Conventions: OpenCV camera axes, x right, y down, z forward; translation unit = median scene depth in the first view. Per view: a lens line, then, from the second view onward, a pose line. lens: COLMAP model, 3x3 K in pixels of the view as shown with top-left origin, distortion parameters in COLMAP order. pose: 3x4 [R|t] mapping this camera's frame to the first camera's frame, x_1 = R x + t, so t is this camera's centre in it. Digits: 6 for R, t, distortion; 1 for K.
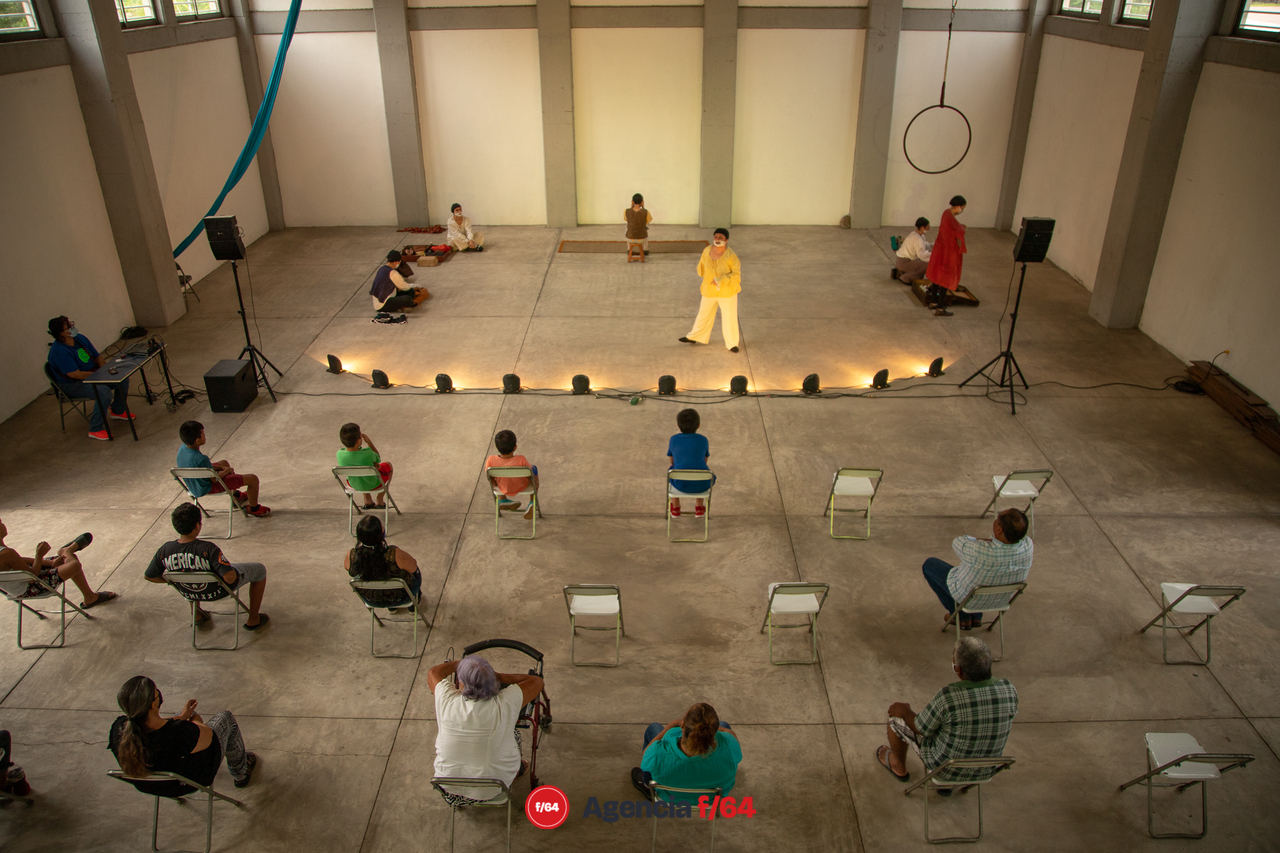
lens RADIAL K [[927.9, 0, 640.0], [0, 927.9, 426.5], [0, 0, 1]] dist [-0.002568, 0.004691]
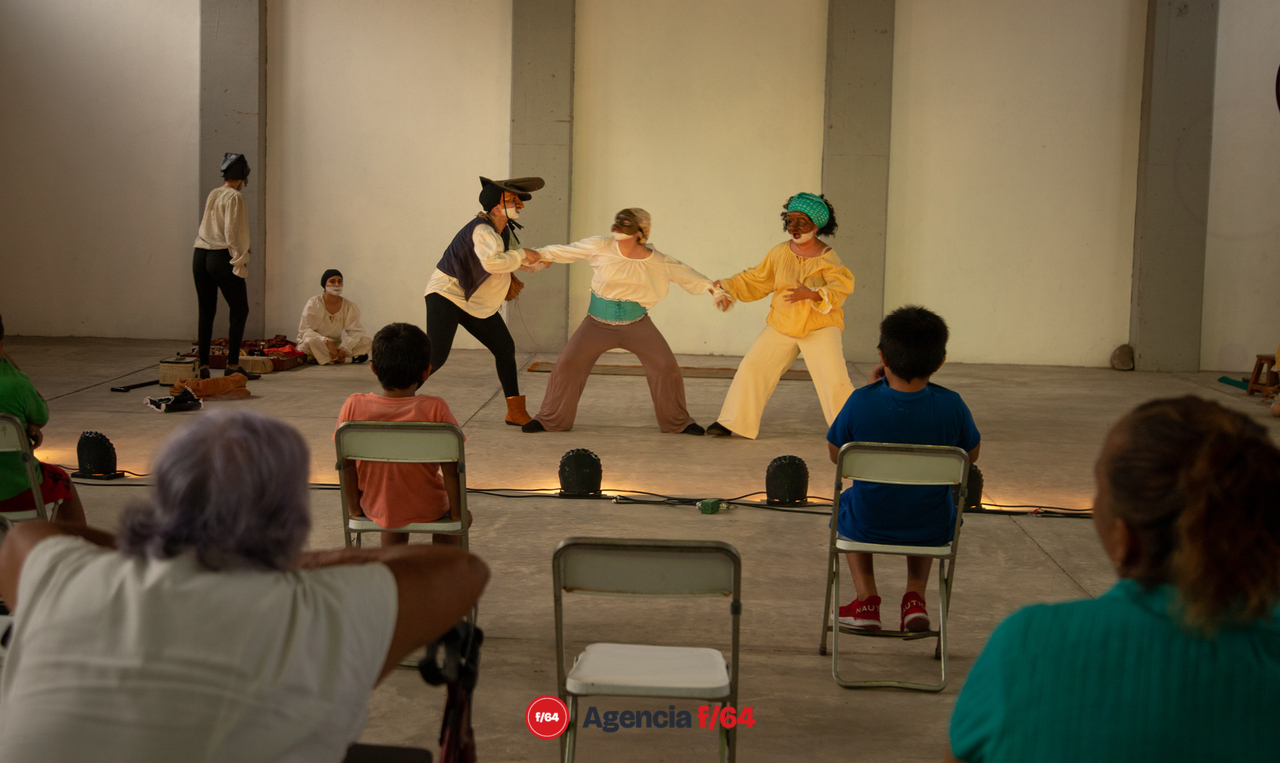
lens RADIAL K [[1655.1, 0, 640.0], [0, 1655.1, 381.5], [0, 0, 1]] dist [0.157366, 0.008785]
pose [[0.999505, 0.030471, -0.007848, -0.036540], [-0.031116, 0.920112, -0.390418, 0.233292], [-0.004675, 0.390469, 0.920604, 0.337732]]
